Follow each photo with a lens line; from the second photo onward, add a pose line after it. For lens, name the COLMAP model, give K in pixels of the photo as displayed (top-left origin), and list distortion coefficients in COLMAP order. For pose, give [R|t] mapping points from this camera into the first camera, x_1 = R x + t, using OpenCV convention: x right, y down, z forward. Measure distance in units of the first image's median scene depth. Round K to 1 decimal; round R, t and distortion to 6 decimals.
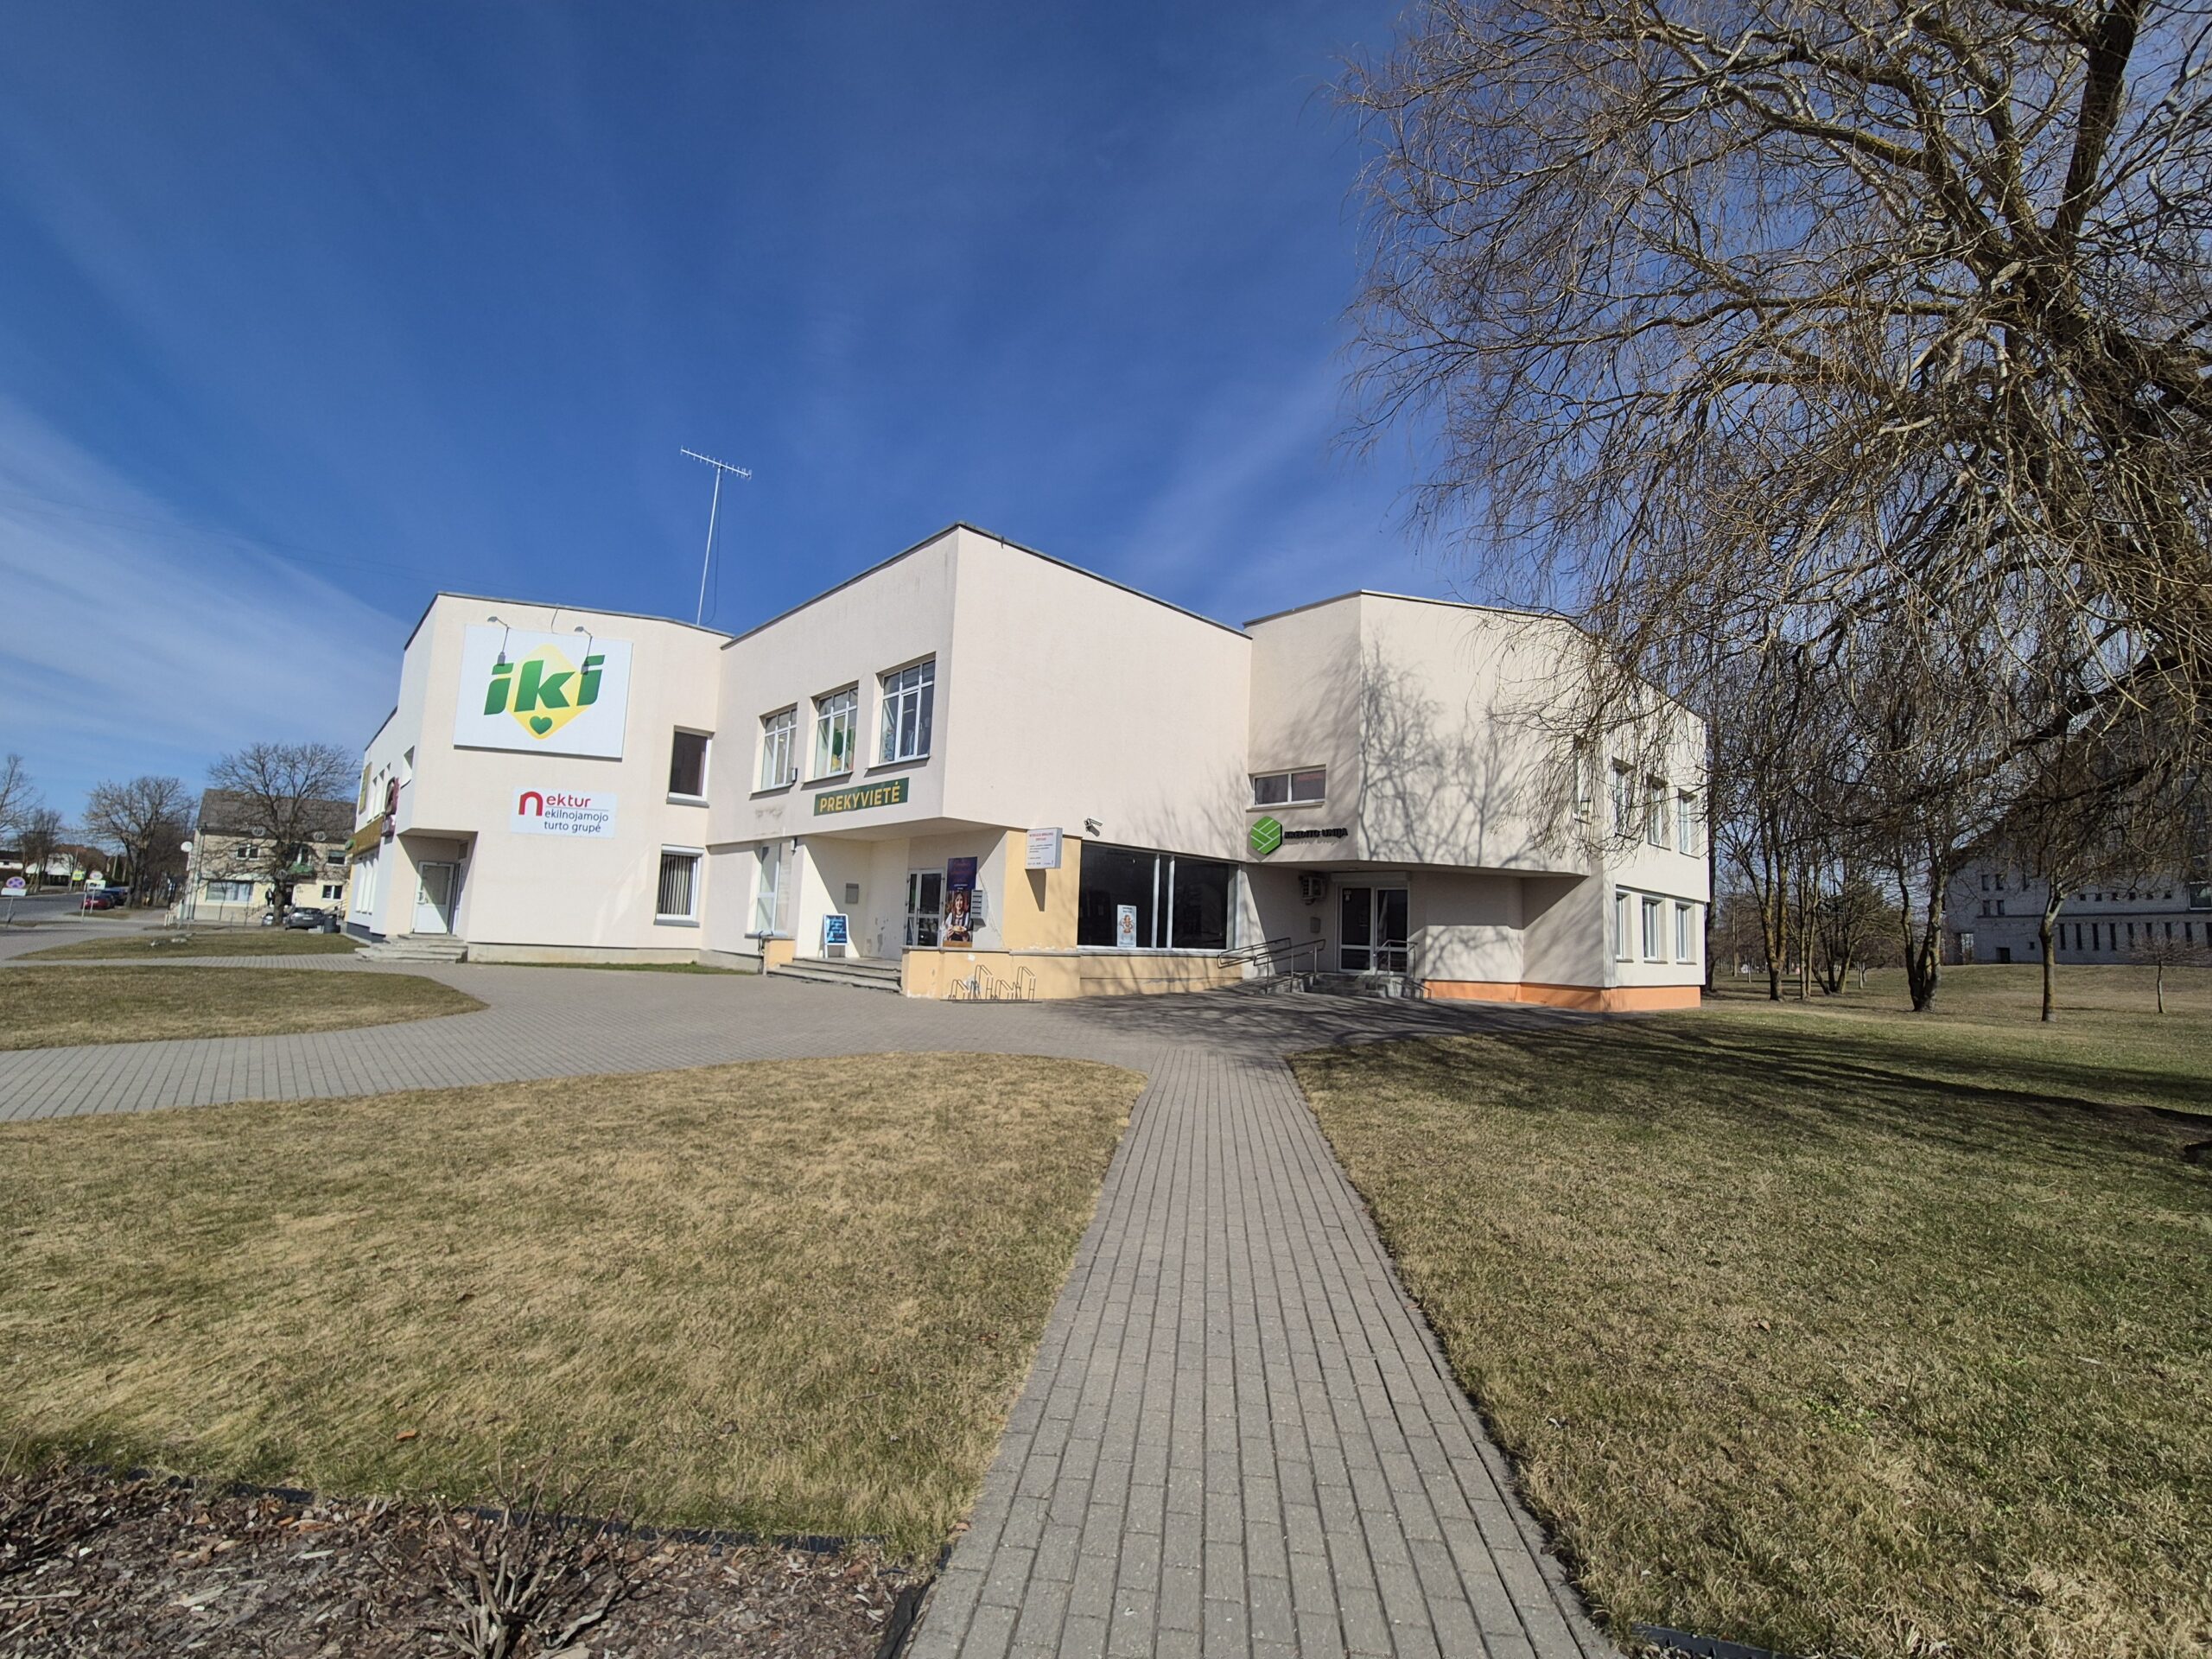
lens RADIAL K [[908.6, 0, 1098.5], [0, 908.6, 823.1], [0, 0, 1]] dist [-0.004576, 0.002835]
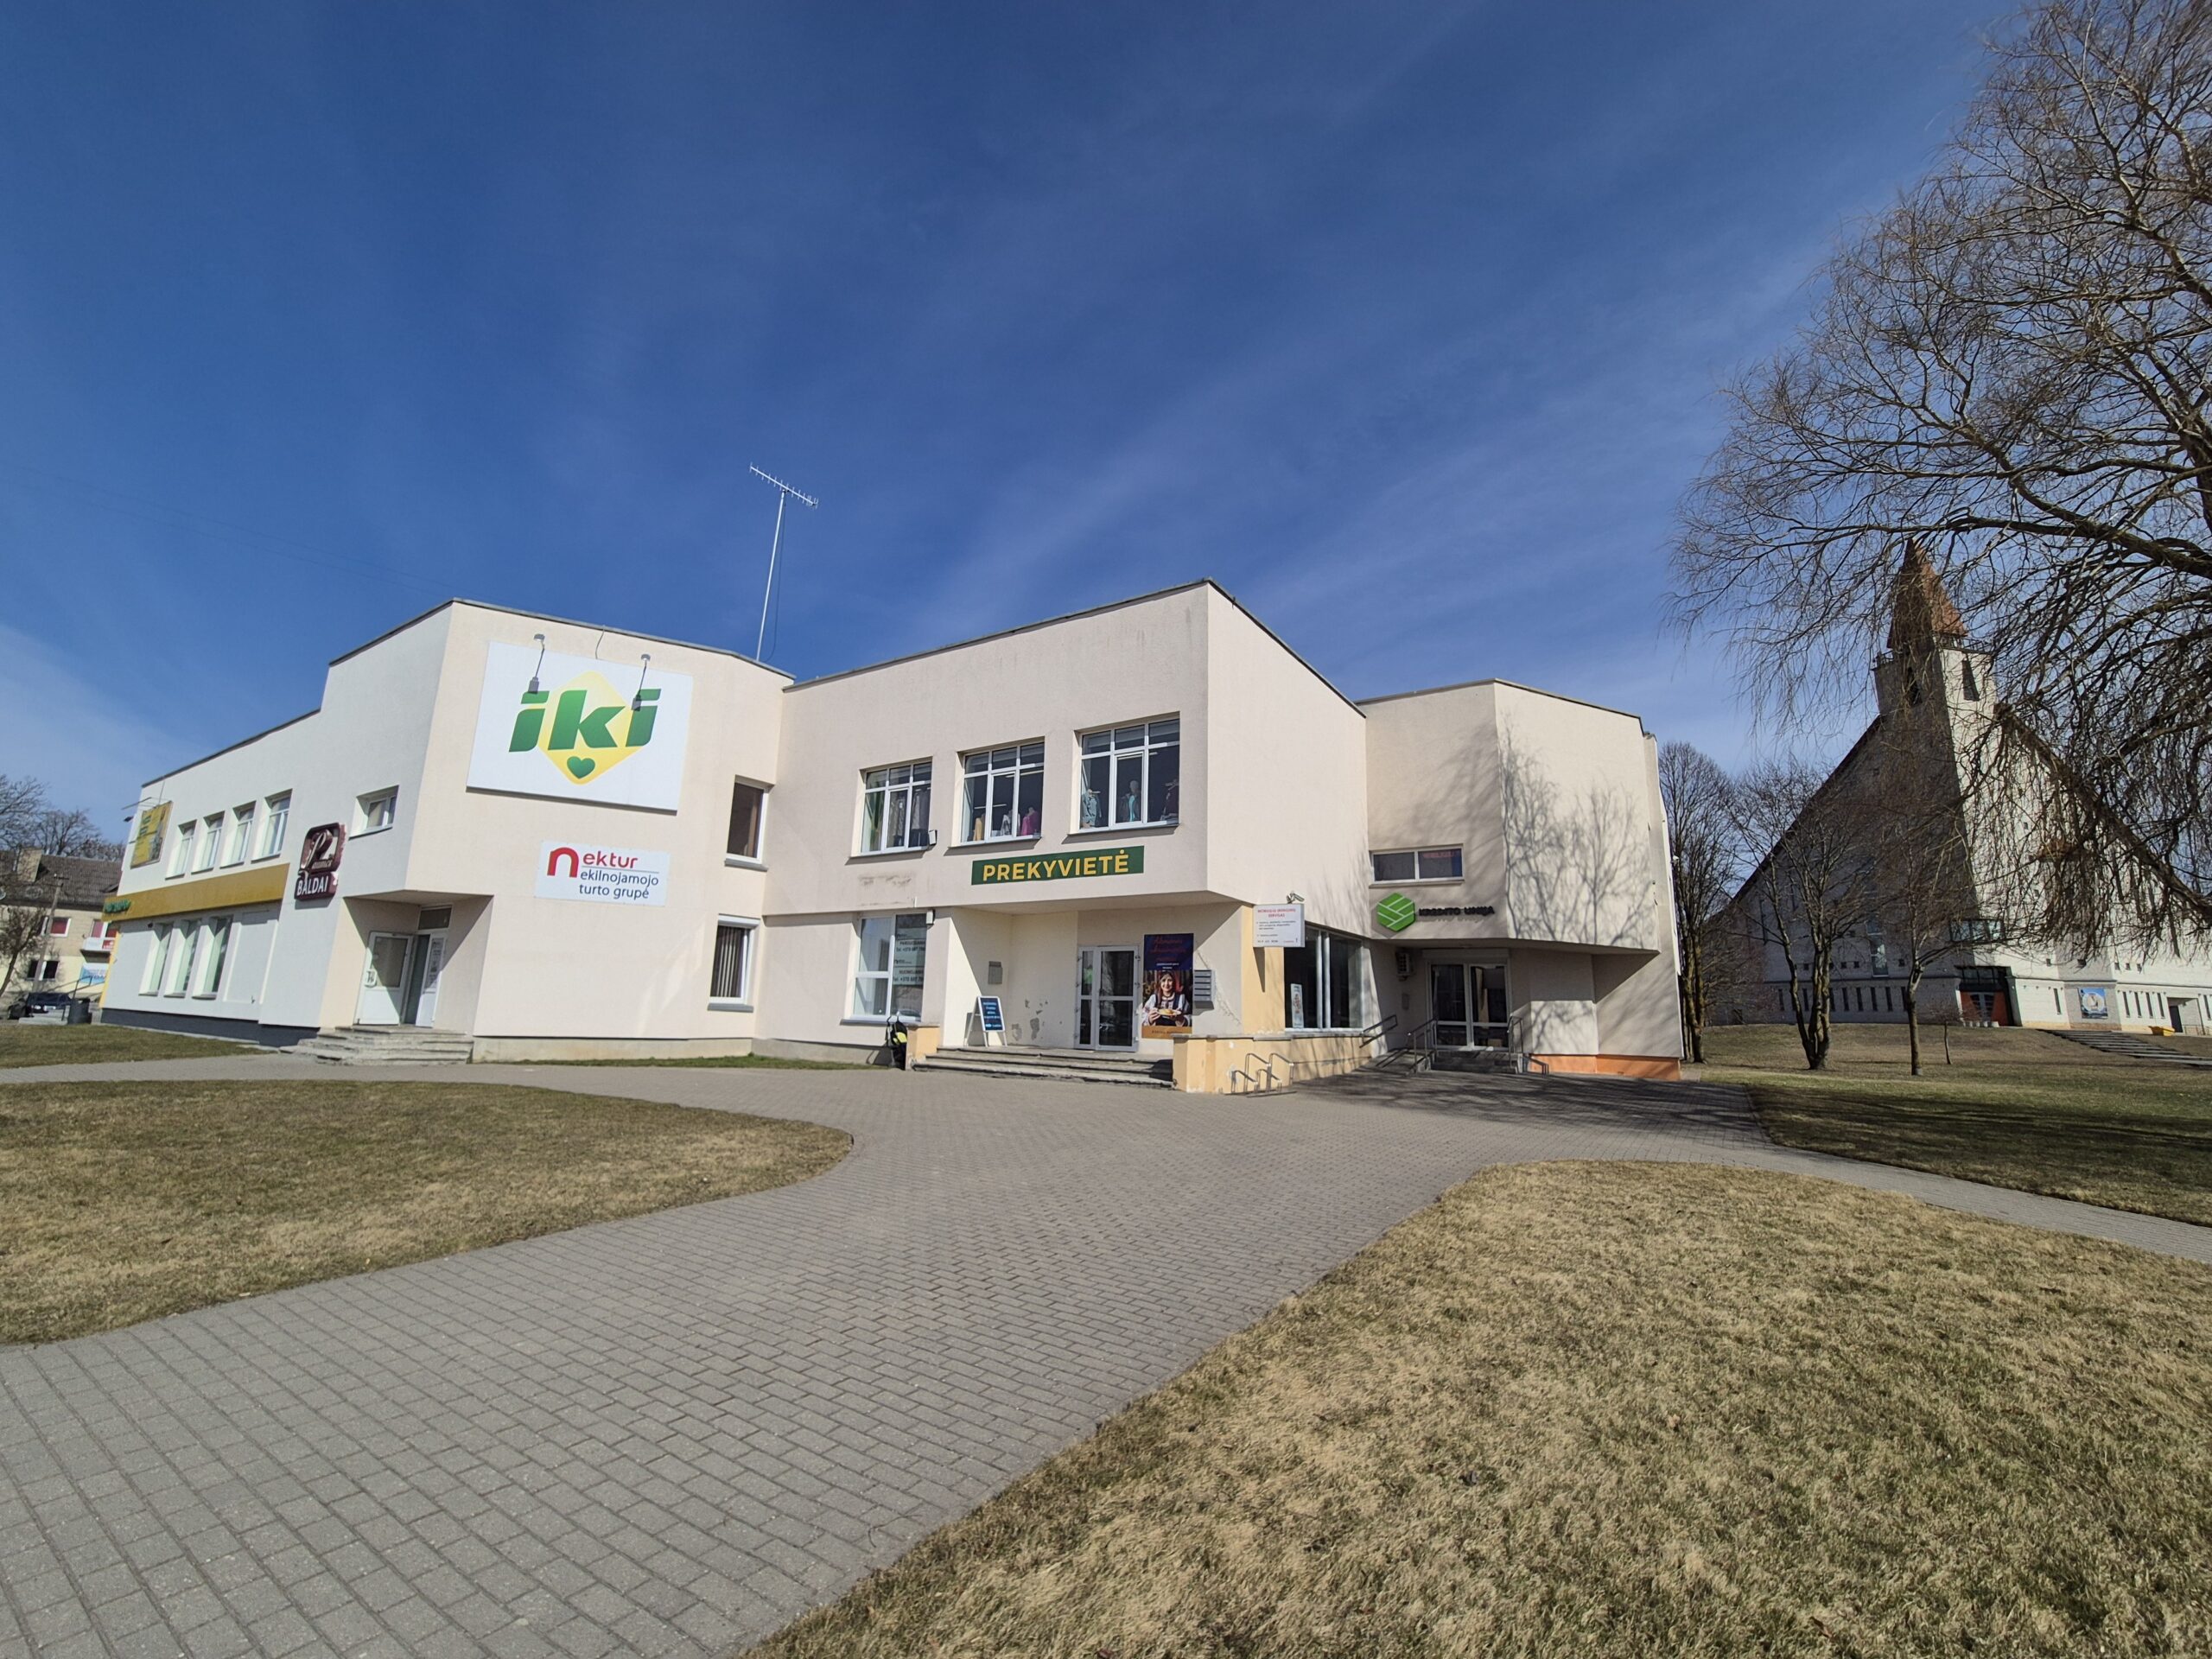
lens RADIAL K [[908.6, 0, 1101.4], [0, 908.6, 827.9], [0, 0, 1]] dist [-0.004576, 0.002835]
pose [[0.971776, 0.033383, 0.233533, -0.359345], [-0.016591, 0.997157, -0.073501, -0.000419], [-0.235322, 0.067552, 0.969567, 0.095284]]
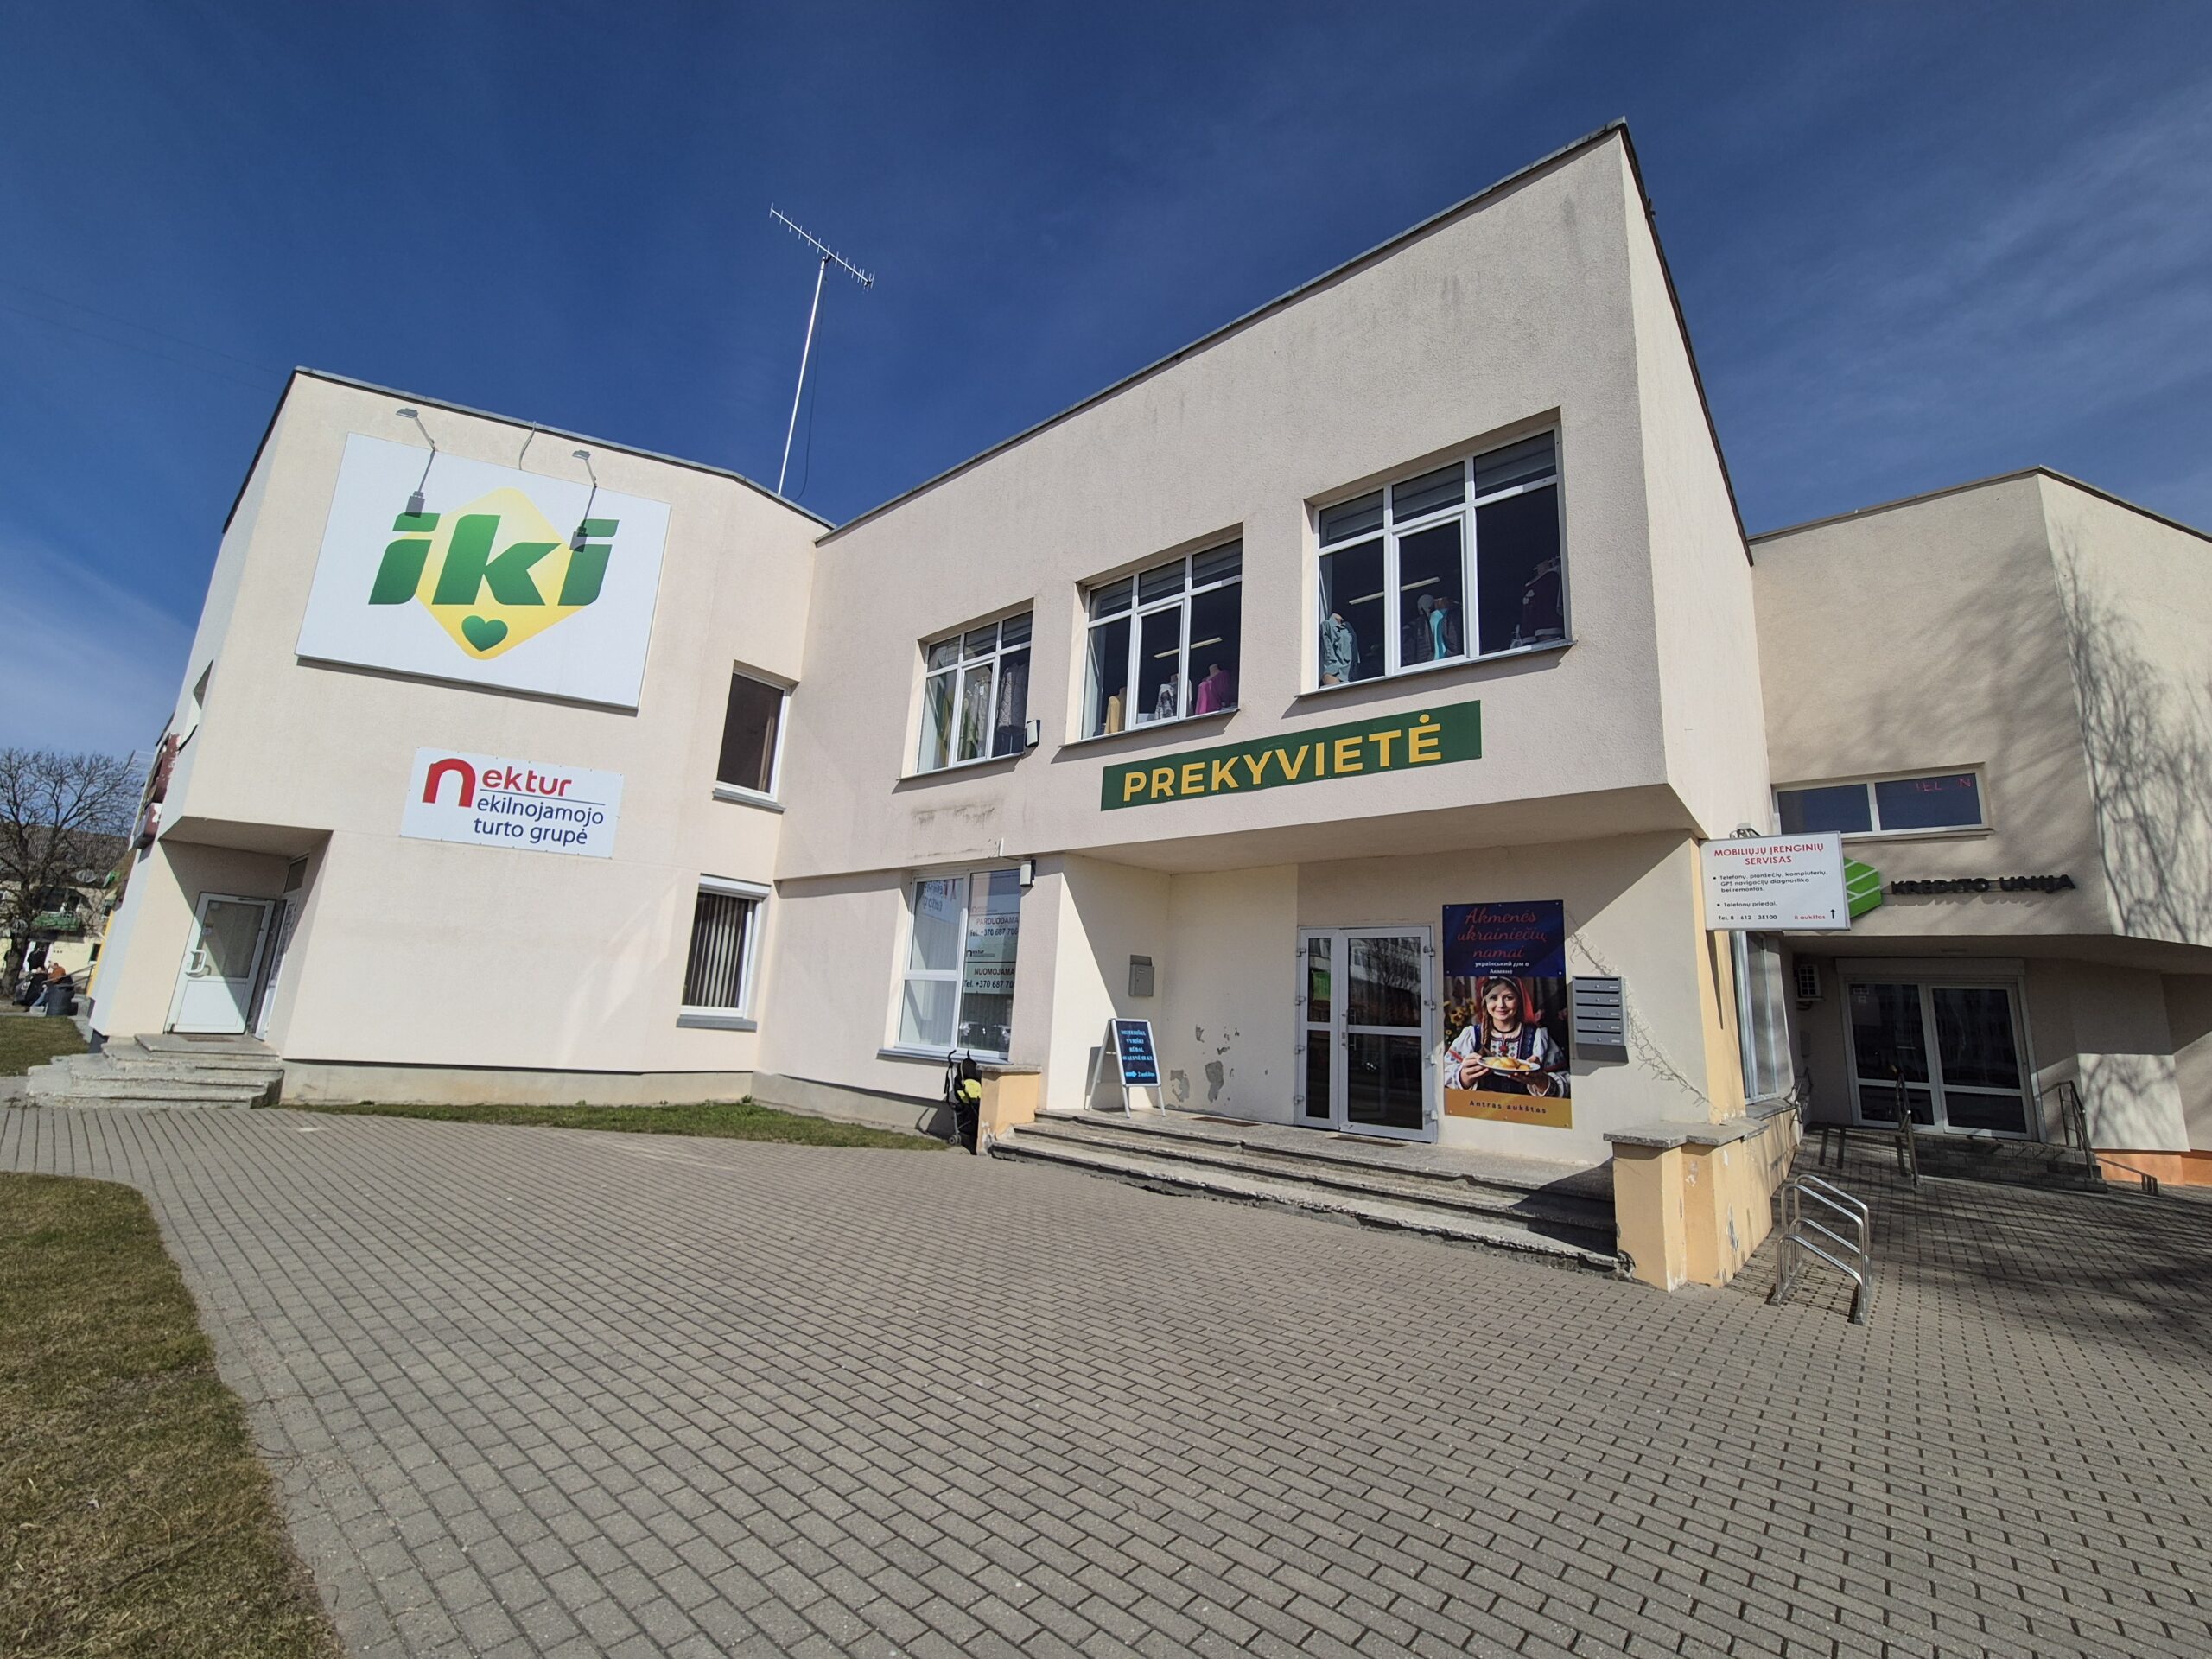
lens RADIAL K [[908.6, 0, 1102.3], [0, 908.6, 830.0], [0, 0, 1]] dist [-0.004576, 0.002835]
pose [[0.993169, 0.040760, 0.109335, -0.328194], [-0.031472, 0.995853, -0.085366, 0.038530], [-0.112361, 0.081341, 0.990333, 0.473763]]
